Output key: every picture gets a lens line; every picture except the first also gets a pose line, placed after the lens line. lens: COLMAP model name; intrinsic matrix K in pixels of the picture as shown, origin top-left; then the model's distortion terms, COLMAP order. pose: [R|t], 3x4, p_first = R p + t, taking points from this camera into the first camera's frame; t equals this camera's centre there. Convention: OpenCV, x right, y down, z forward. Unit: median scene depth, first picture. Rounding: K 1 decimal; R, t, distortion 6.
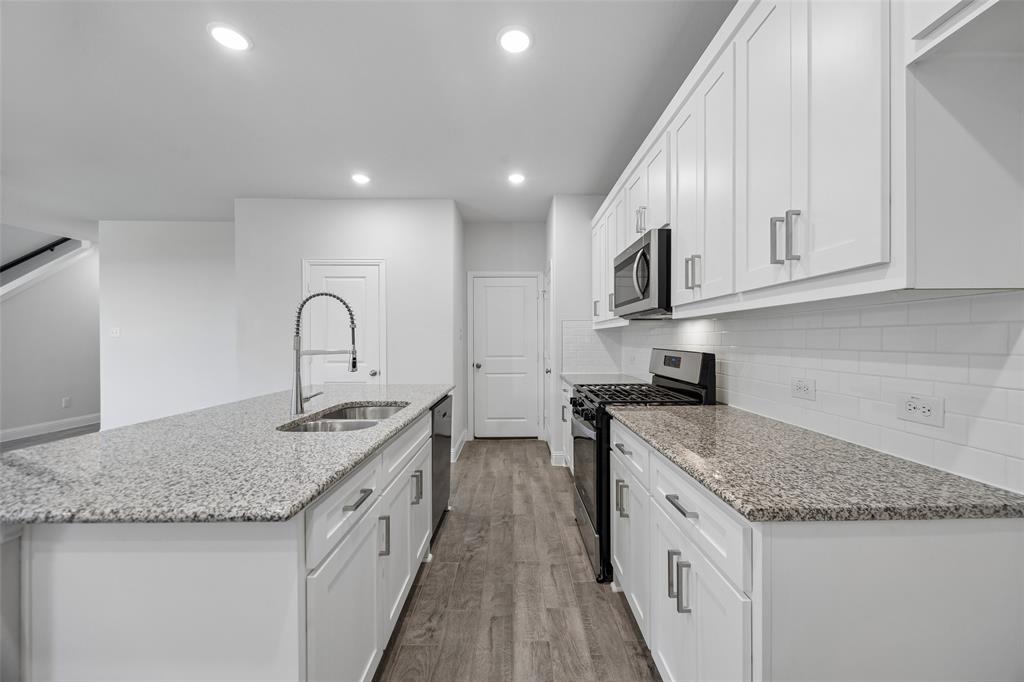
lens RADIAL K [[393.6, 0, 518.9], [0, 393.6, 338.9], [0, 0, 1]] dist [-0.001543, 0.000291]
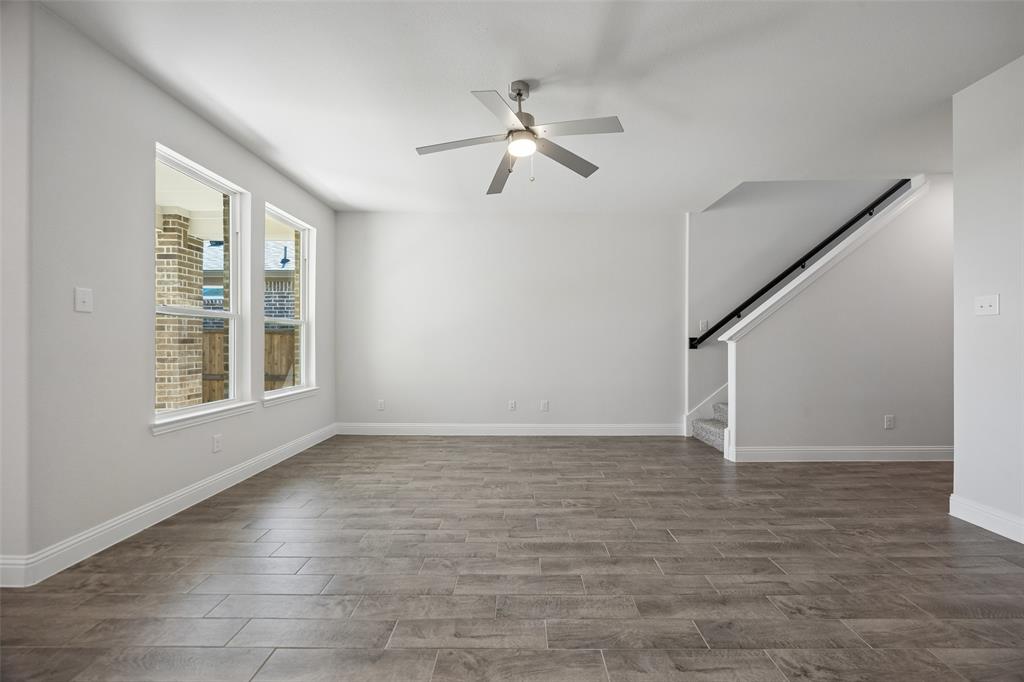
lens RADIAL K [[393.6, 0, 521.8], [0, 393.6, 347.8], [0, 0, 1]] dist [-0.001543, 0.000291]
pose [[-0.013246, 0.011813, -0.999842, -0.905657], [0.004097, 0.999922, 0.011760, 0.047646], [0.999904, -0.003941, -0.013293, 0.729706]]
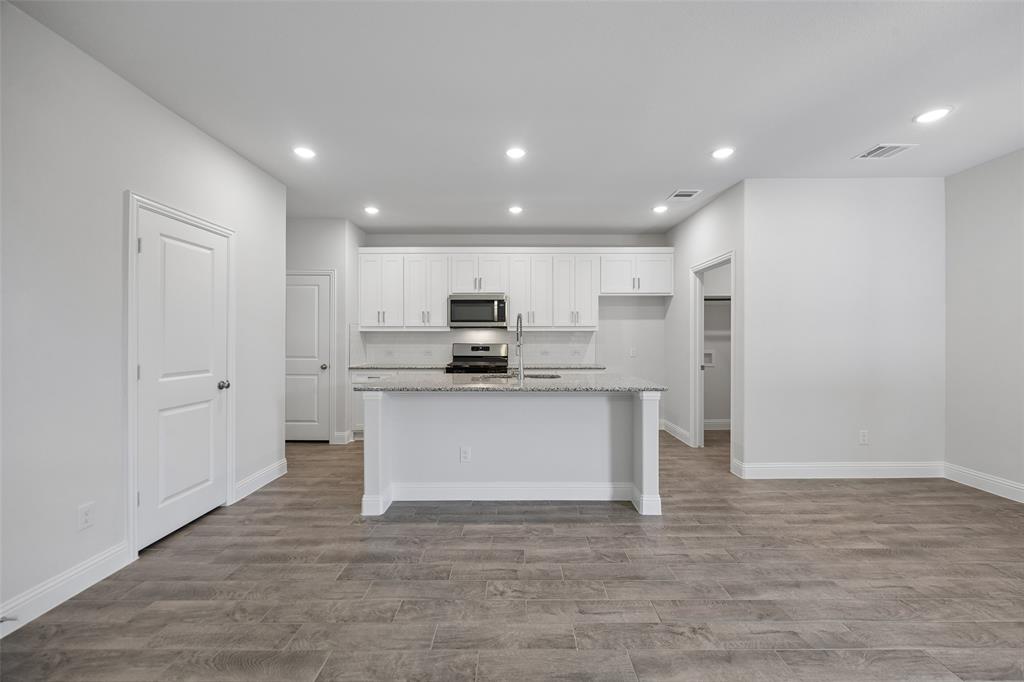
lens RADIAL K [[393.6, 0, 518.1], [0, 393.6, 340.8], [0, 0, 1]] dist [-0.001543, 0.000291]
pose [[0.008922, -0.005158, 0.999947, -1.528469], [-0.002342, 0.999984, 0.005179, 0.000085], [-0.999957, -0.002388, 0.008909, 0.633845]]
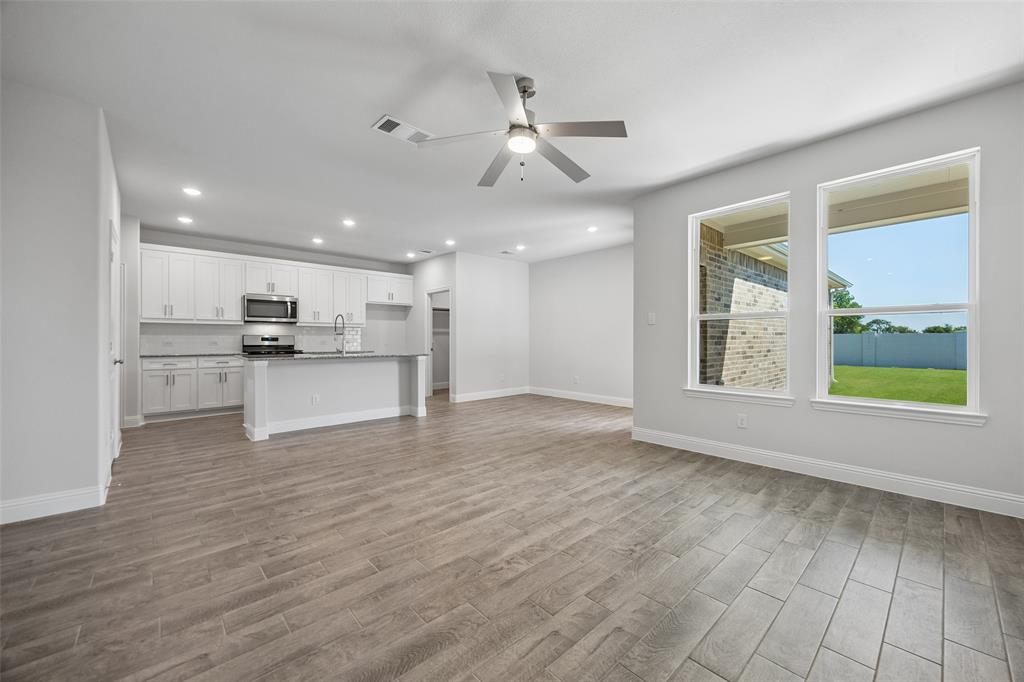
lens RADIAL K [[393.6, 0, 518.6], [0, 393.6, 342.8], [0, 0, 1]] dist [-0.001543, 0.000291]
pose [[-0.669521, -0.005986, 0.742769, -2.367078], [-0.002046, 0.999979, 0.006215, 0.049560], [-0.742791, 0.002641, -0.669519, 1.288114]]
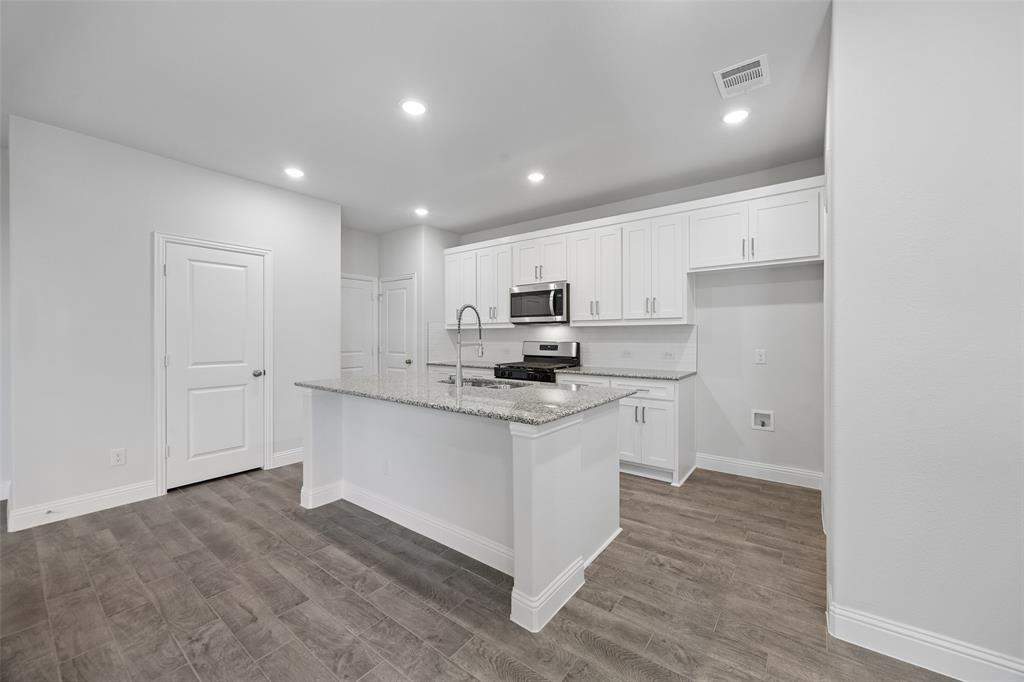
lens RADIAL K [[393.6, 0, 520.2], [0, 393.6, 336.8], [0, 0, 1]] dist [-0.001543, 0.000291]
pose [[0.606619, -0.002619, 0.794988, -1.018914], [0.000006, 0.999995, 0.003290, -0.001563], [-0.794993, -0.001990, 0.606616, -0.050543]]
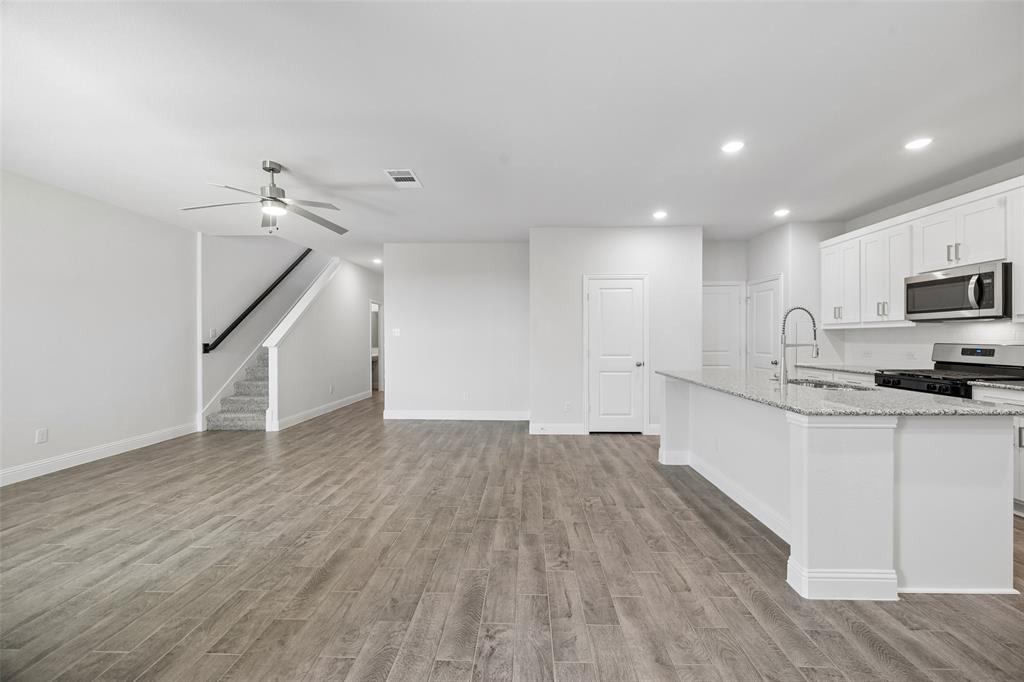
lens RADIAL K [[393.6, 0, 518.2], [0, 393.6, 339.2], [0, 0, 1]] dist [-0.001543, 0.000291]
pose [[0.999266, -0.001427, -0.038278, -0.997615], [0.001628, 0.999985, 0.005210, -0.000294], [0.038270, -0.005268, 0.999254, -0.392245]]
